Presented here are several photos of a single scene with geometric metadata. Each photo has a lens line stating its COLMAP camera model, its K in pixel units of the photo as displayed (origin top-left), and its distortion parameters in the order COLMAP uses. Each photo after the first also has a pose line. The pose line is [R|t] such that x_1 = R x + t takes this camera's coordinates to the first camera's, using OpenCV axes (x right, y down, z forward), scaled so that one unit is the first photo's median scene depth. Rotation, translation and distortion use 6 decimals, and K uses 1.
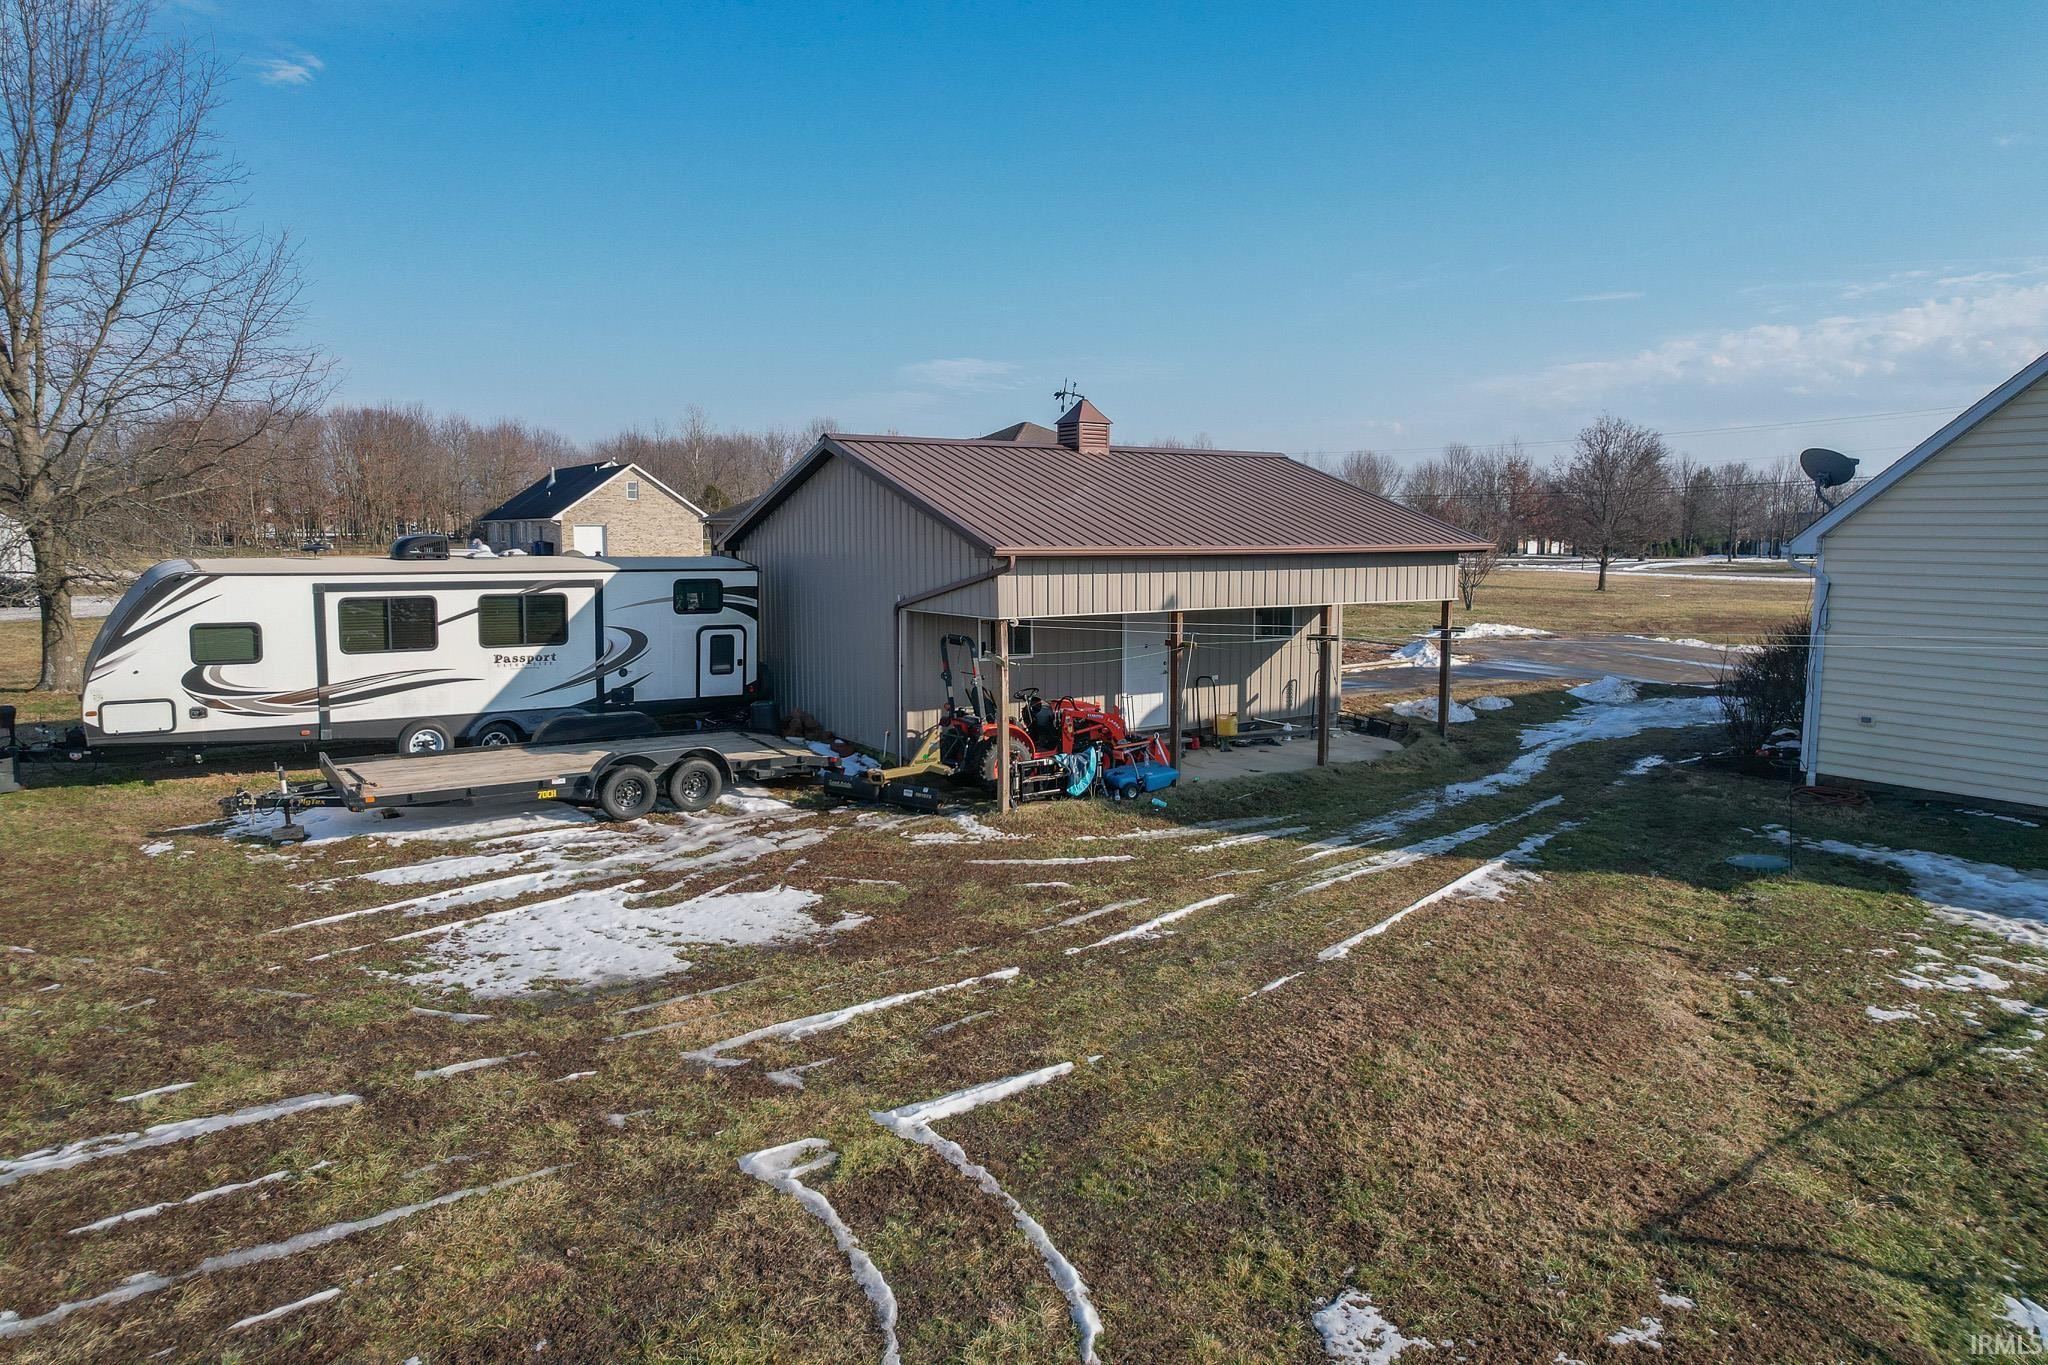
lens RADIAL K [[1232.8, 0, 1019.4], [0, 1232.8, 624.1], [0, 0, 1]] dist [-0.001788, 0.000238]
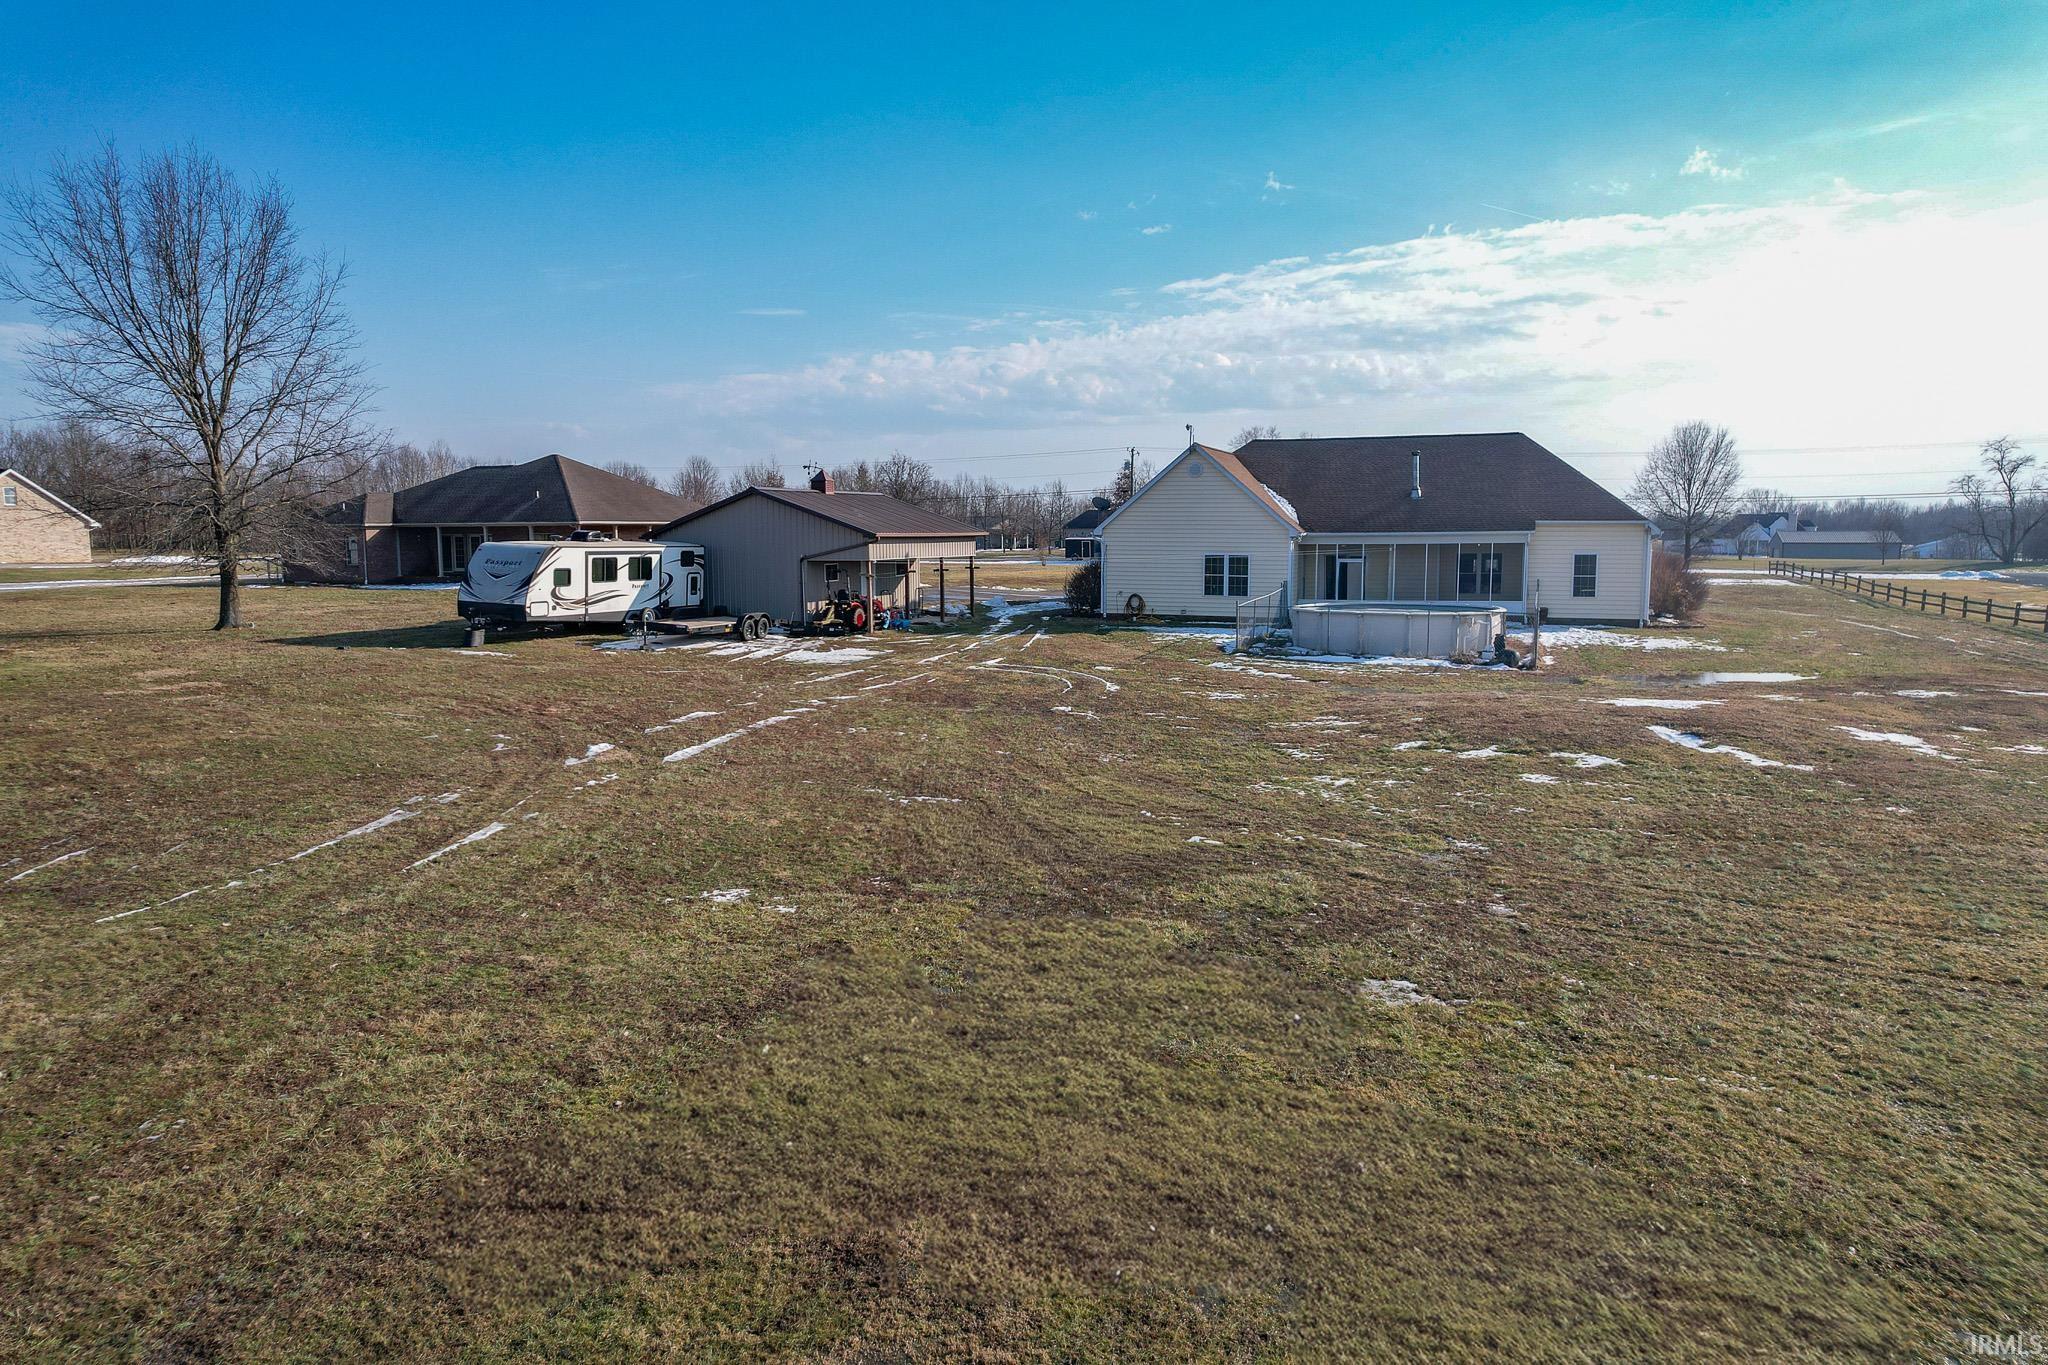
lens RADIAL K [[1313.4, 0, 1024.0], [0, 1313.4, 682.5], [0, 0, 1]] dist [-0.003199, -0.000114]
pose [[0.811771, -0.071532, 0.579579, -1.109474], [0.052515, 0.997390, 0.049545, 0.108931], [-0.581610, -0.009783, 0.813409, -1.197431]]
